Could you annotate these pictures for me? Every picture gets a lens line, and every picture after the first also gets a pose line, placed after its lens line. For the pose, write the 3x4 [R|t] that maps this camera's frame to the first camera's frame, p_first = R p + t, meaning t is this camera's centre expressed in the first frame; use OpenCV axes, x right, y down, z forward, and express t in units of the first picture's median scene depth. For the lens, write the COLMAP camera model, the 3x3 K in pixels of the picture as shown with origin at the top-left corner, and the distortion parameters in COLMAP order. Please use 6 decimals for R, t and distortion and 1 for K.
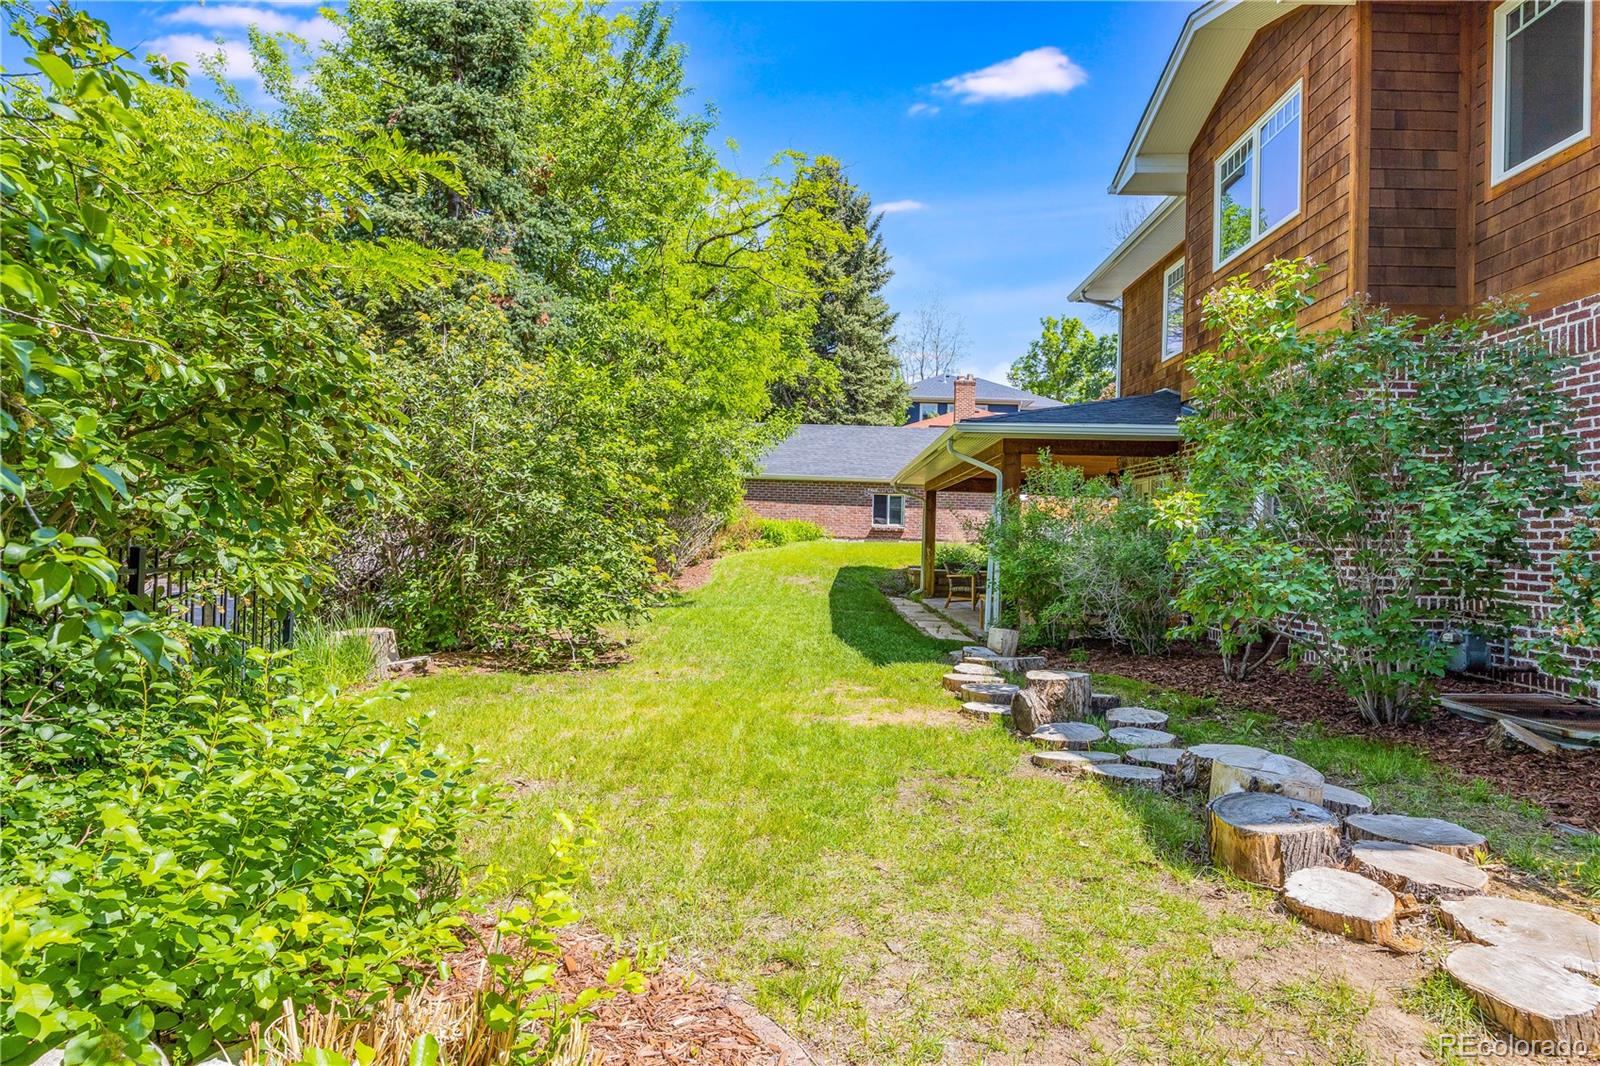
lens RADIAL K [[939.2, 0, 801.4], [0, 939.2, 532.6], [0, 0, 1]] dist [-0.001093, -0.001783]
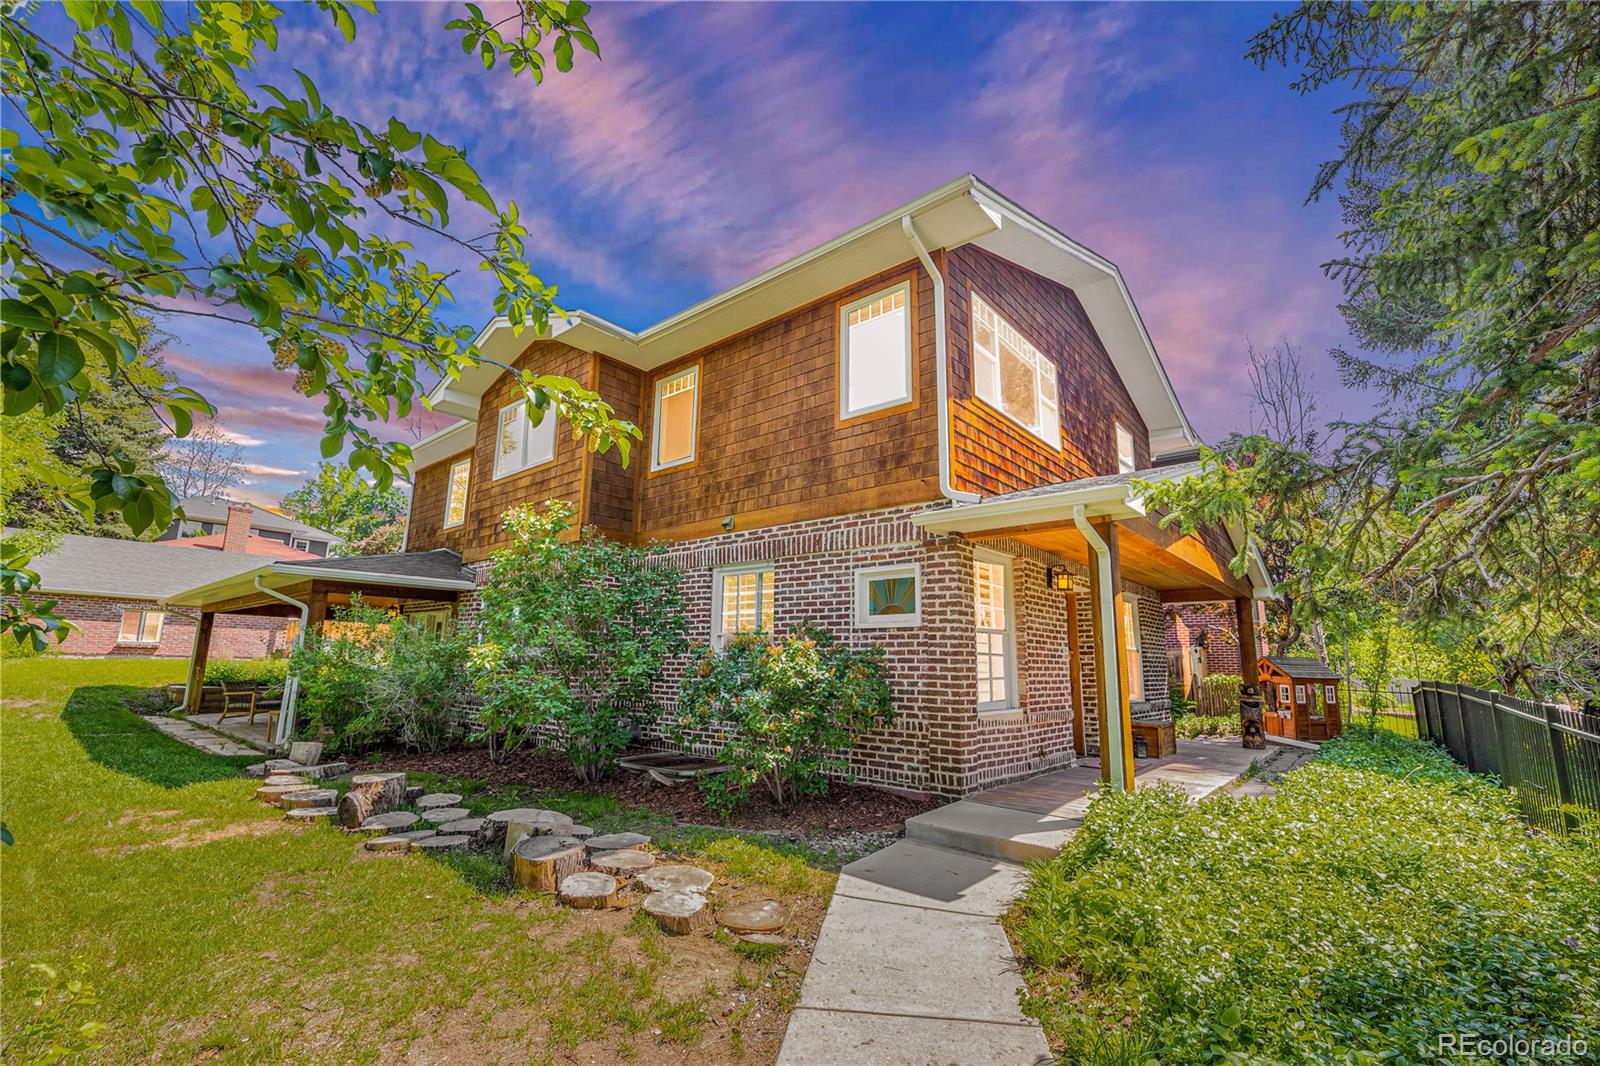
lens RADIAL K [[686.4, 0, 802.1], [0, 686.4, 538.9], [0, 0, 1]] dist [-0.013739, -0.000021]
pose [[0.635773, 0.127580, 0.761260, -0.140296], [-0.007216, 0.987185, -0.159416, -0.035454], [-0.771842, 0.095859, 0.628546, -0.111422]]
